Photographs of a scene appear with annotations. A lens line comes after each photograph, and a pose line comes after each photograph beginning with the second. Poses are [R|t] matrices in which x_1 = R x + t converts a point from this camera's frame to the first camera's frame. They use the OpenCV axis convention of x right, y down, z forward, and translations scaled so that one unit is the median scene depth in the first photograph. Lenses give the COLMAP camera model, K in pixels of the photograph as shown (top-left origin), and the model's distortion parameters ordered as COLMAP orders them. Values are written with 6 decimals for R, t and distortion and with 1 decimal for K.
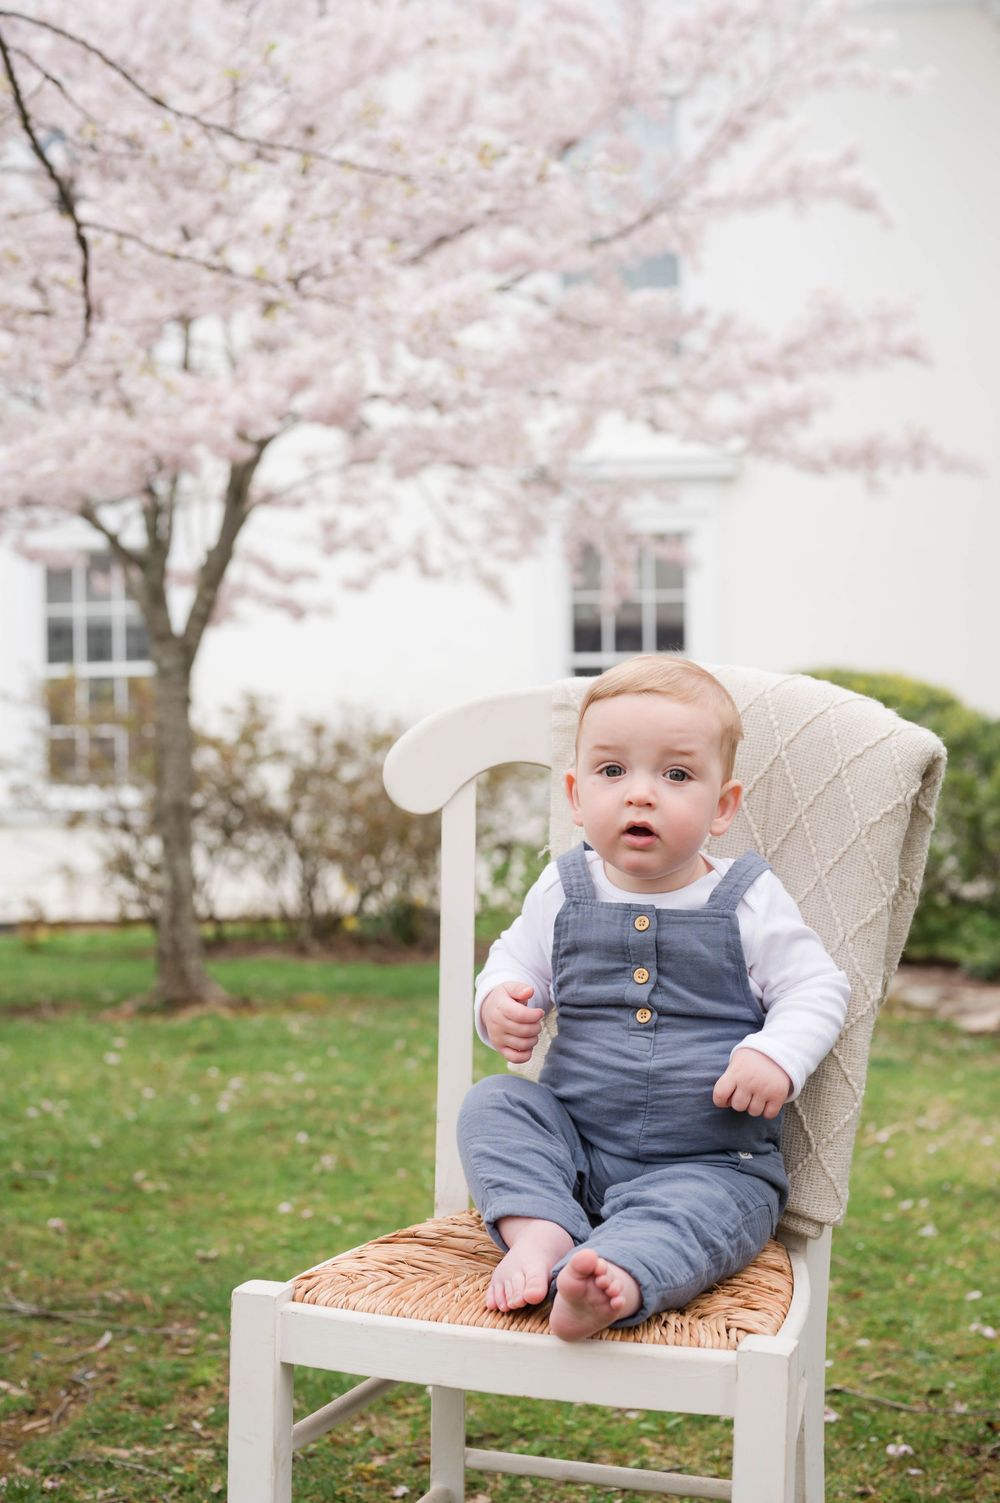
lens RADIAL K [[2115.5, 0, 497.2], [0, 2115.5, 753.6], [0, 0, 1]] dist [-0.036738, 0.000000]
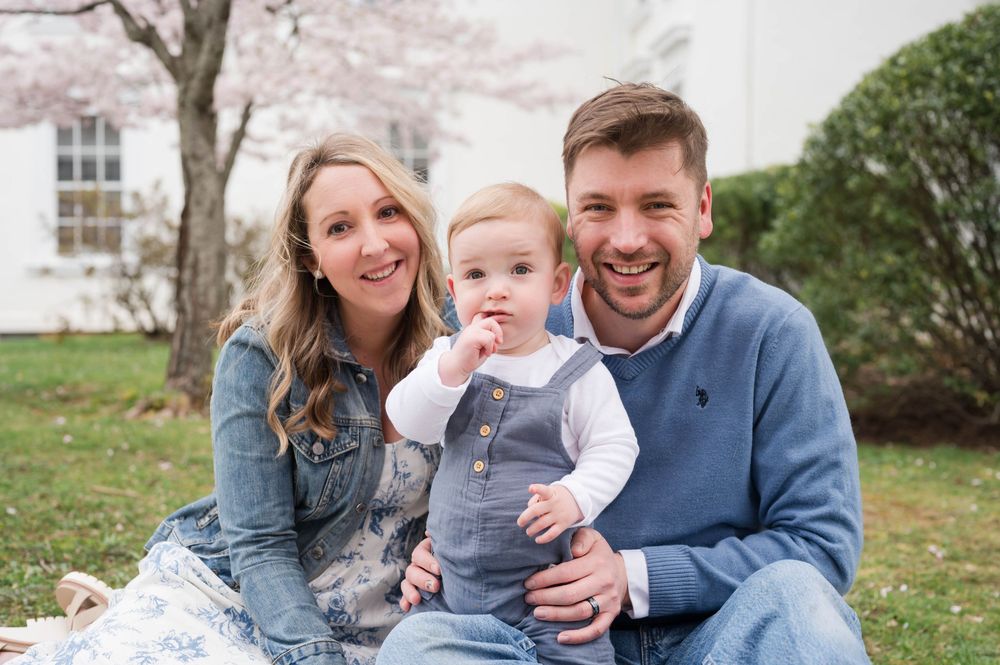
lens RADIAL K [[1407.5, 0, 500.0], [0, 1407.5, 321.6], [0, 0, 1]] dist [-0.036738, 0.000000]
pose [[0.987119, 0.016229, 0.159165, -0.047635], [-0.023613, 0.998725, 0.044614, 0.012690], [-0.158238, -0.047798, 0.986243, -0.201477]]
